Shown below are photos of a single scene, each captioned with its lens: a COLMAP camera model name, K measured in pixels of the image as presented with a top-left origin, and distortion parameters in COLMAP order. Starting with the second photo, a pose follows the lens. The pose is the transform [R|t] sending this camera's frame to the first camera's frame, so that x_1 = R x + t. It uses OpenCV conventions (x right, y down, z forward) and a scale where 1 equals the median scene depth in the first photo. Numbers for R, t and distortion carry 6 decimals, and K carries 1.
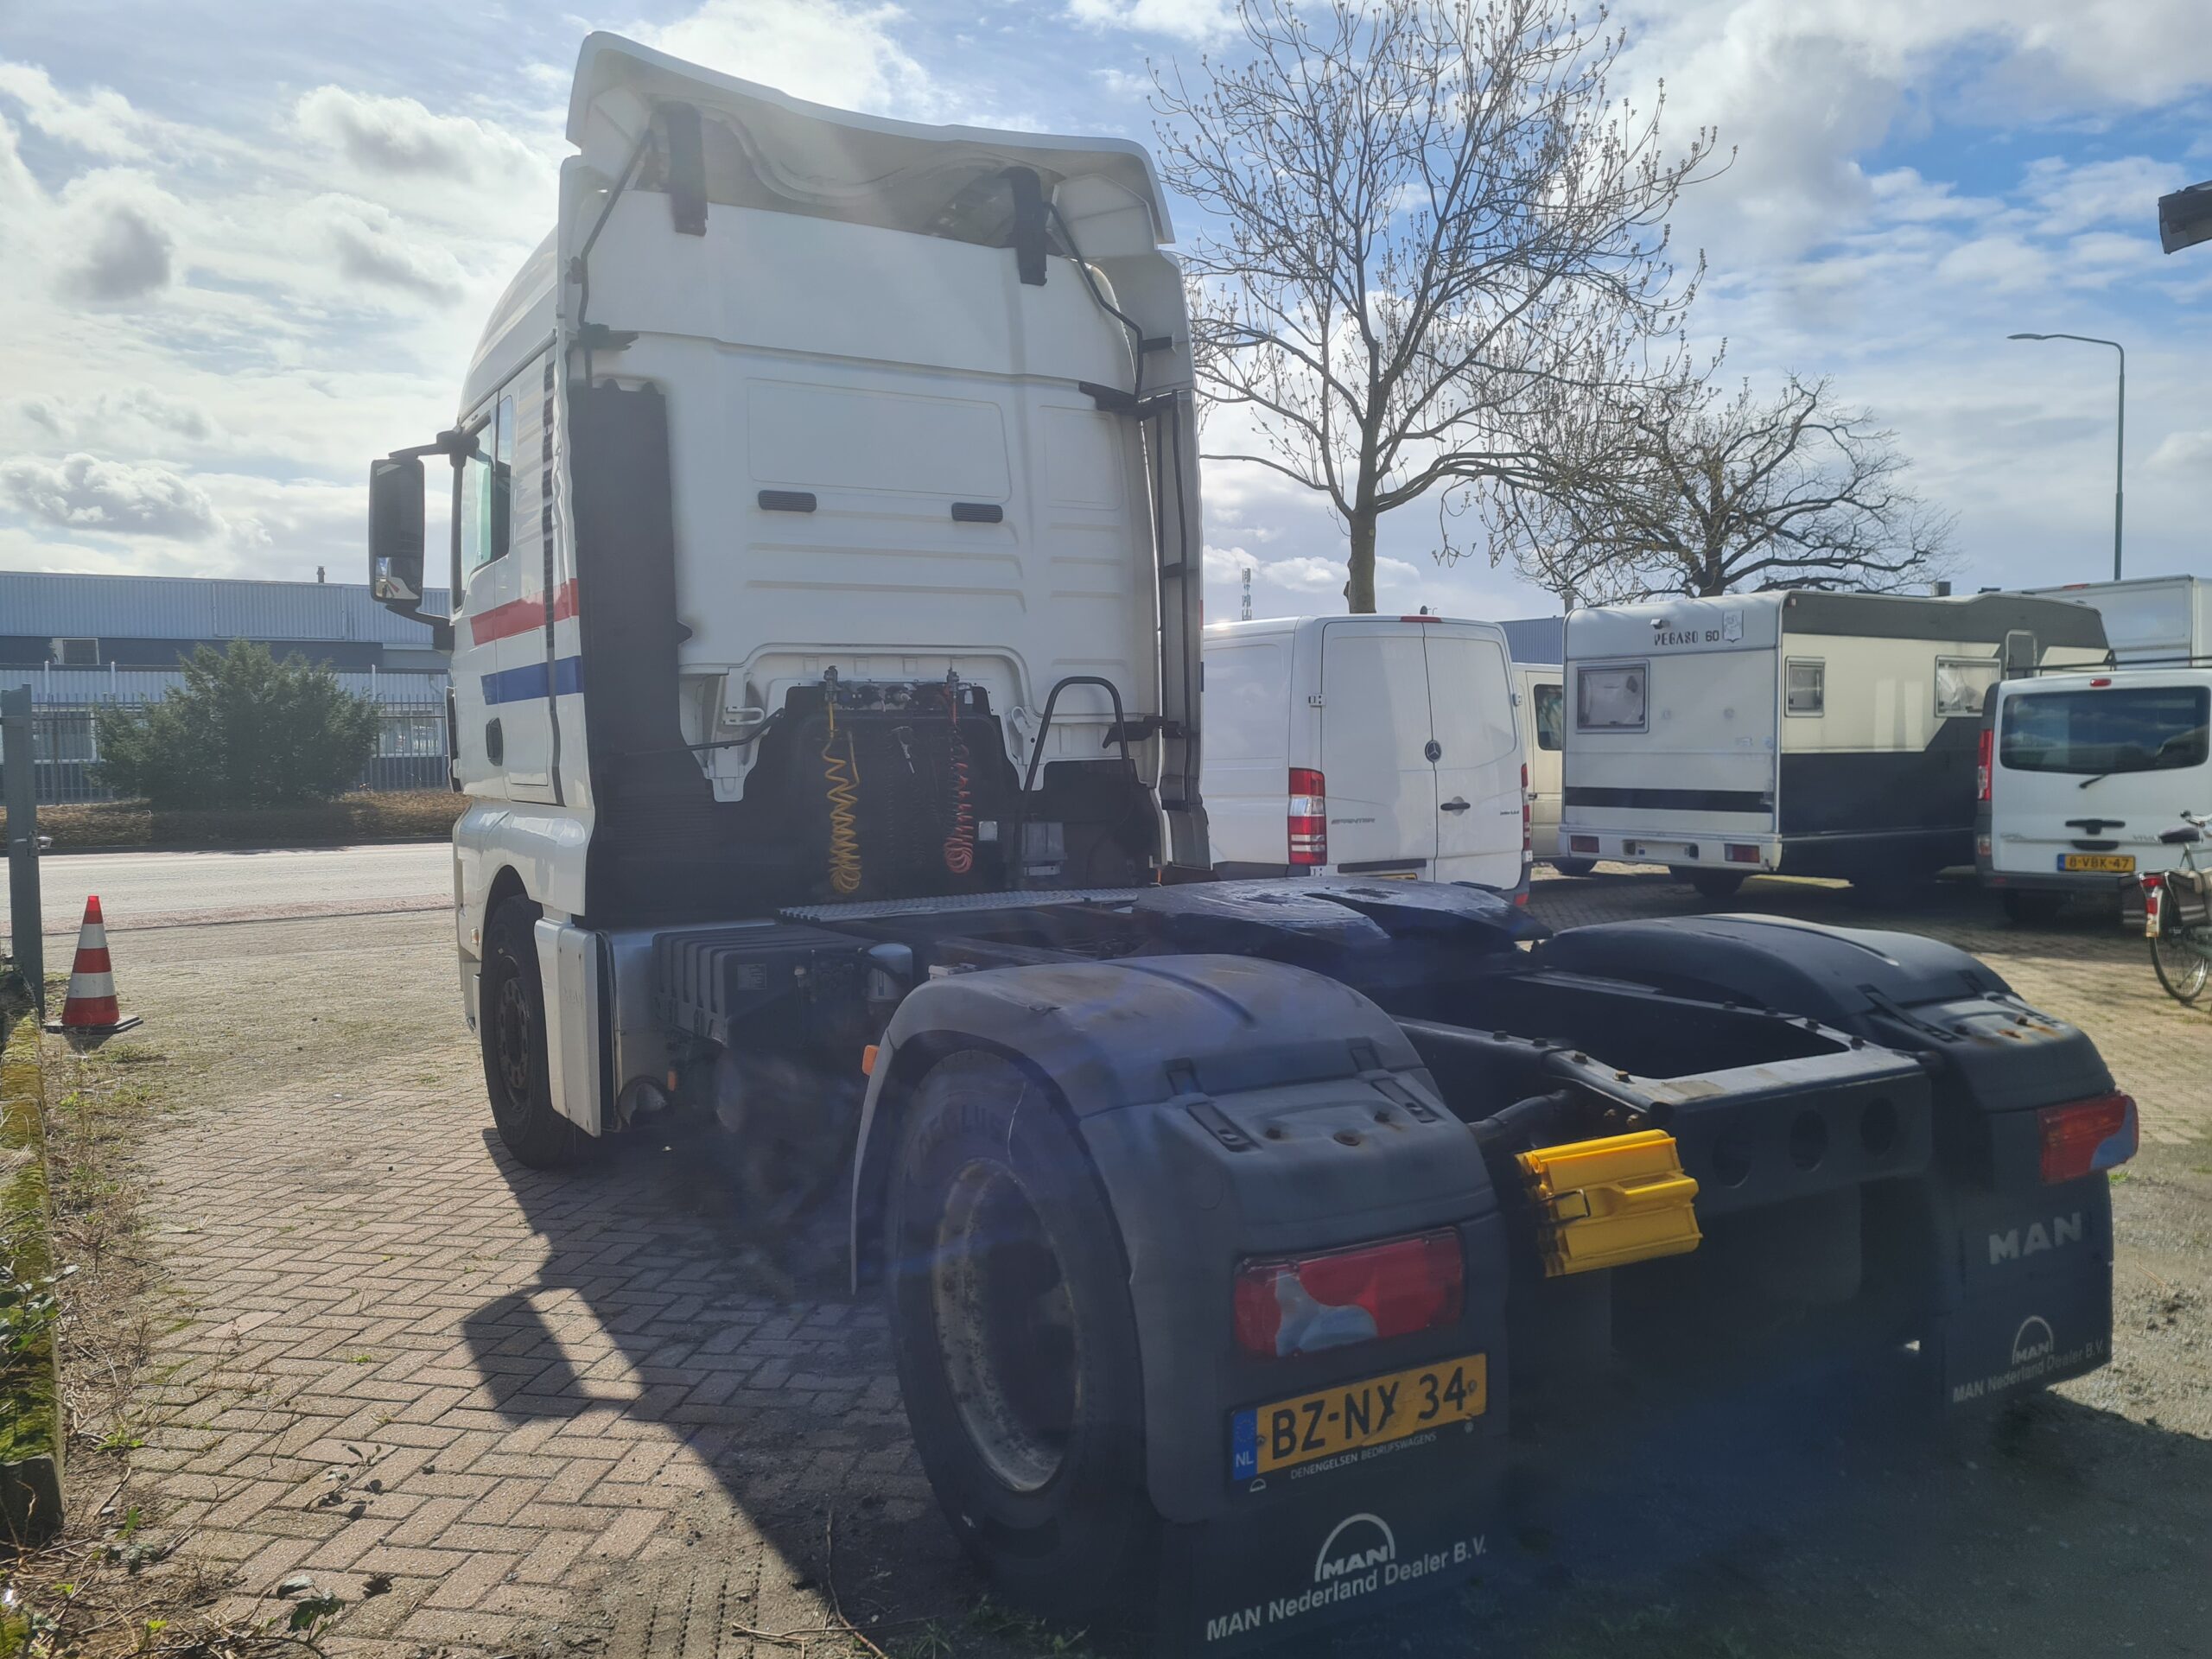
lens RADIAL K [[1669.4, 0, 1106.0], [0, 1669.4, 829.5], [0, 0, 1]] dist [0.072727, -0.000227]
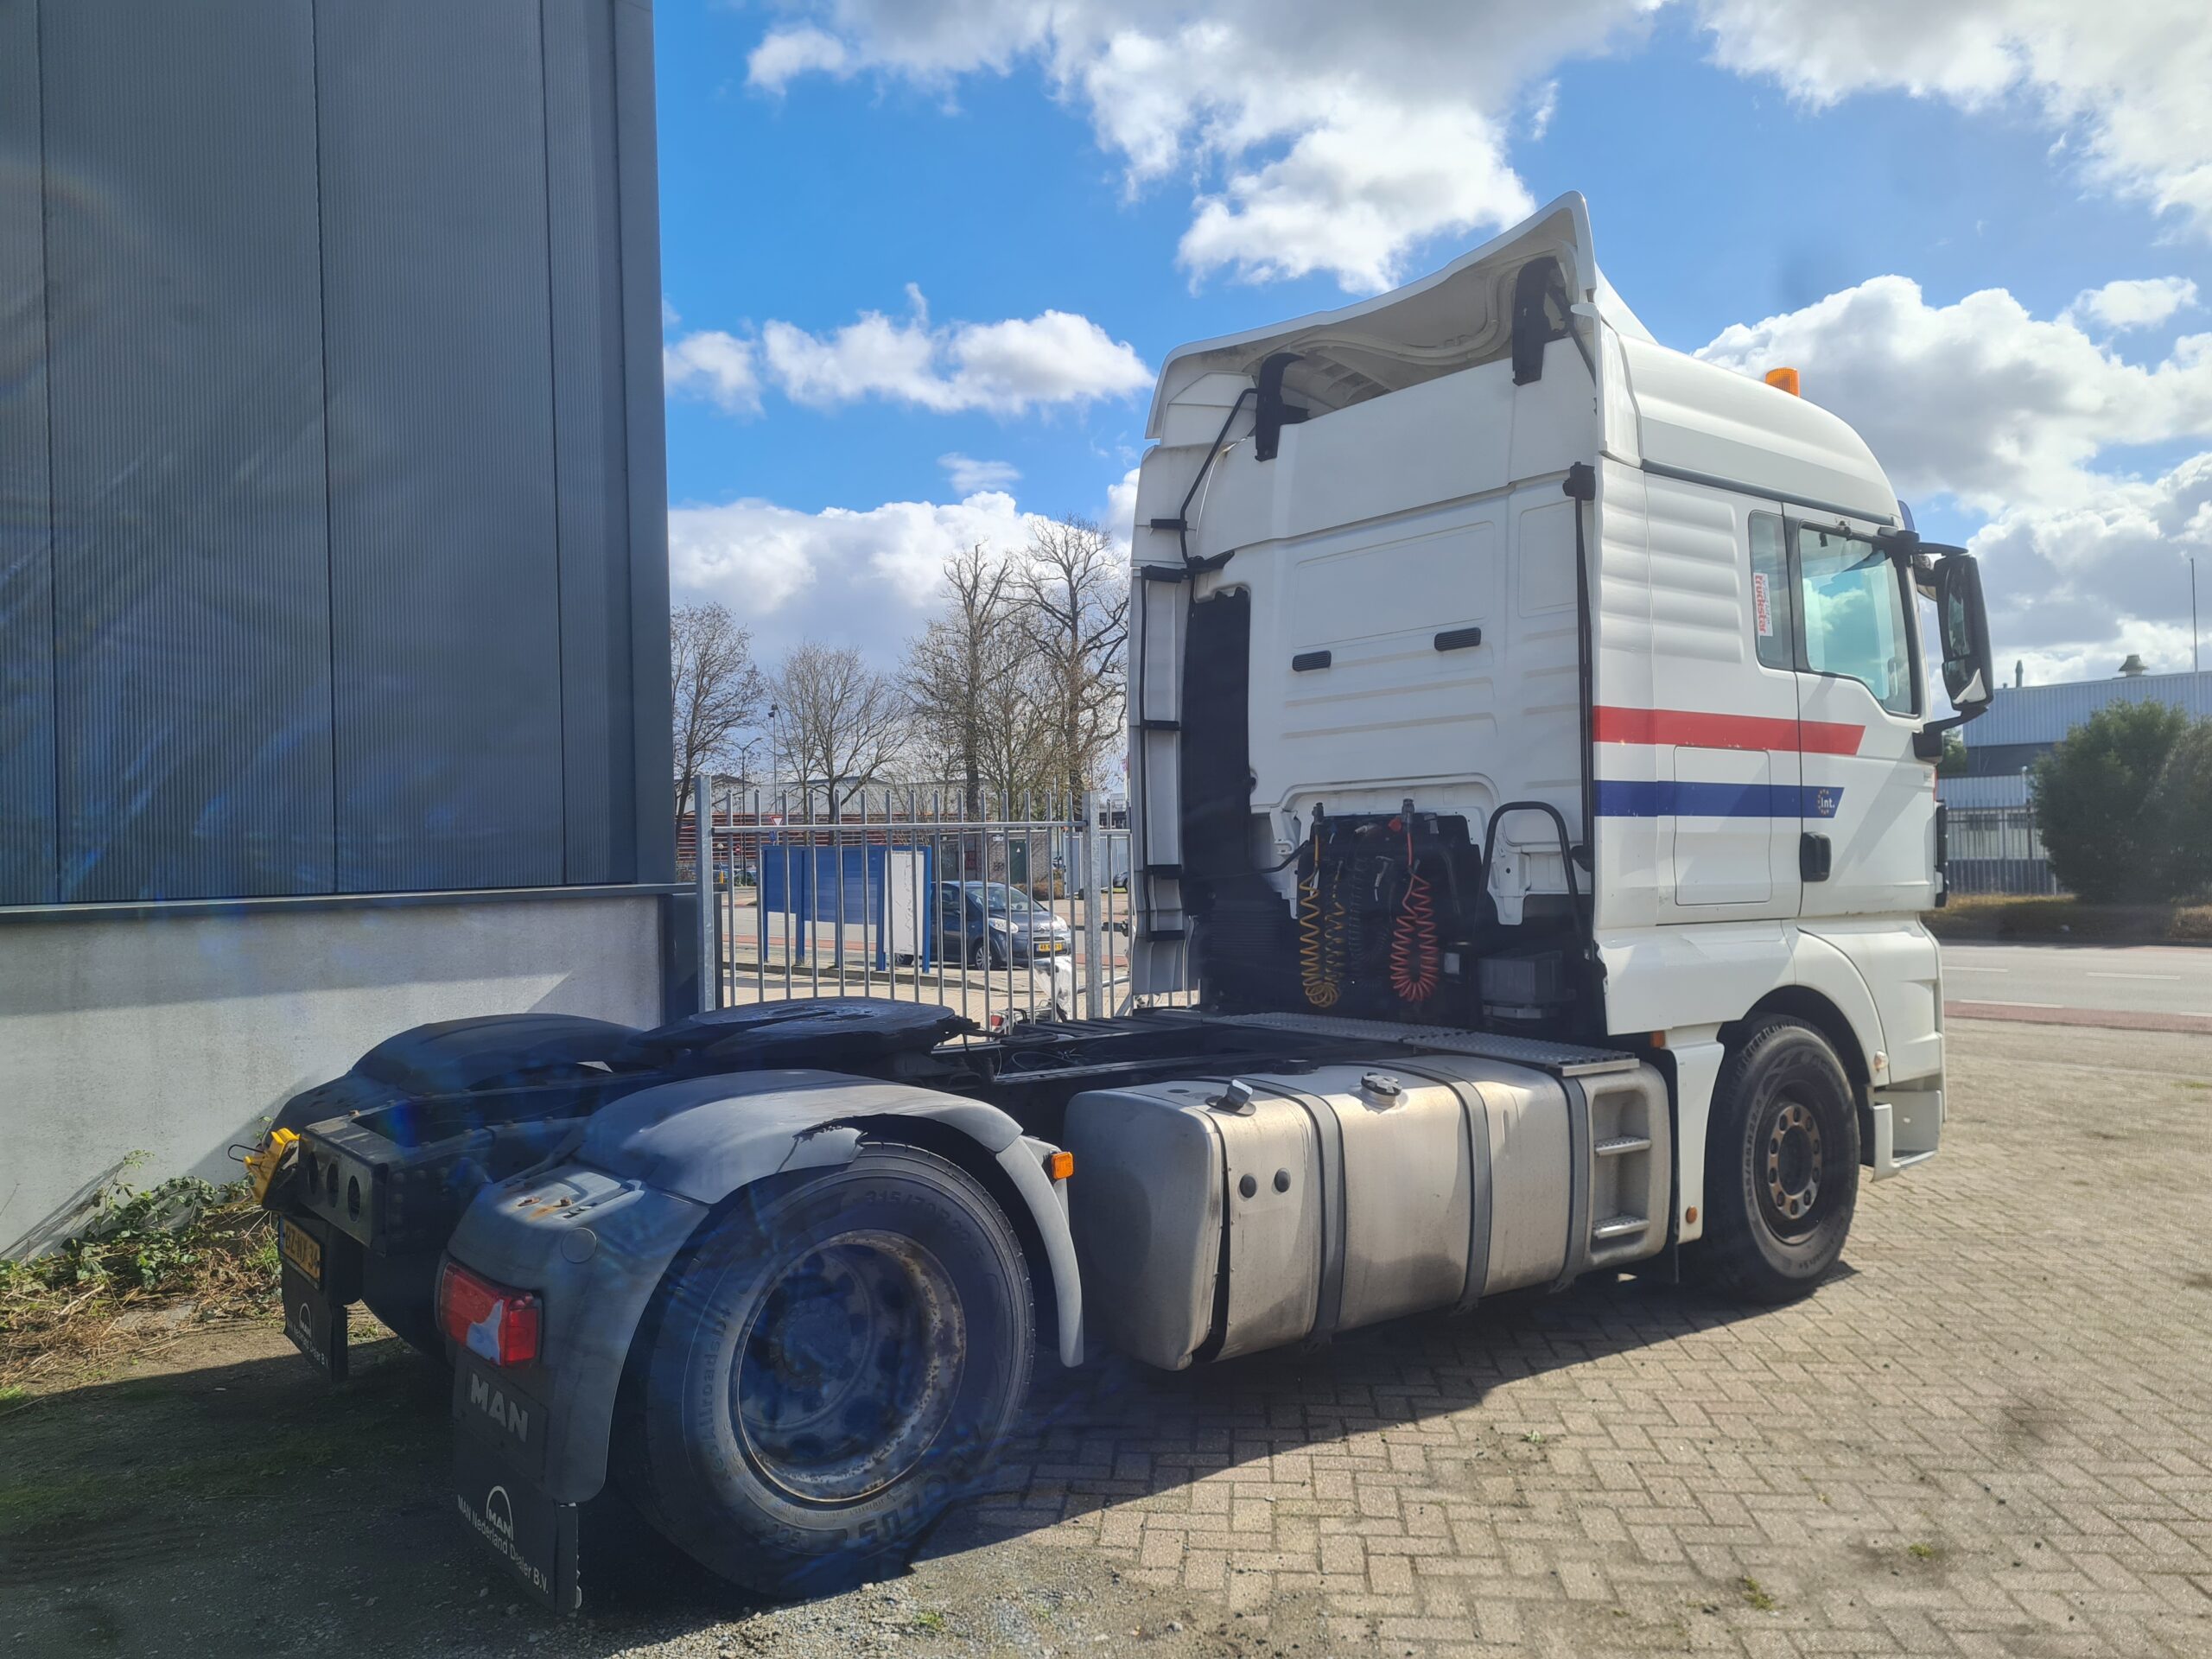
lens RADIAL K [[1669.4, 0, 1106.0], [0, 1669.4, 829.5], [0, 0, 1]] dist [0.072727, -0.000227]
pose [[0.131829, -0.005900, -0.991255, 0.874040], [-0.038756, 0.999187, -0.011102, -0.059173], [0.990515, 0.039881, 0.131494, 0.674314]]
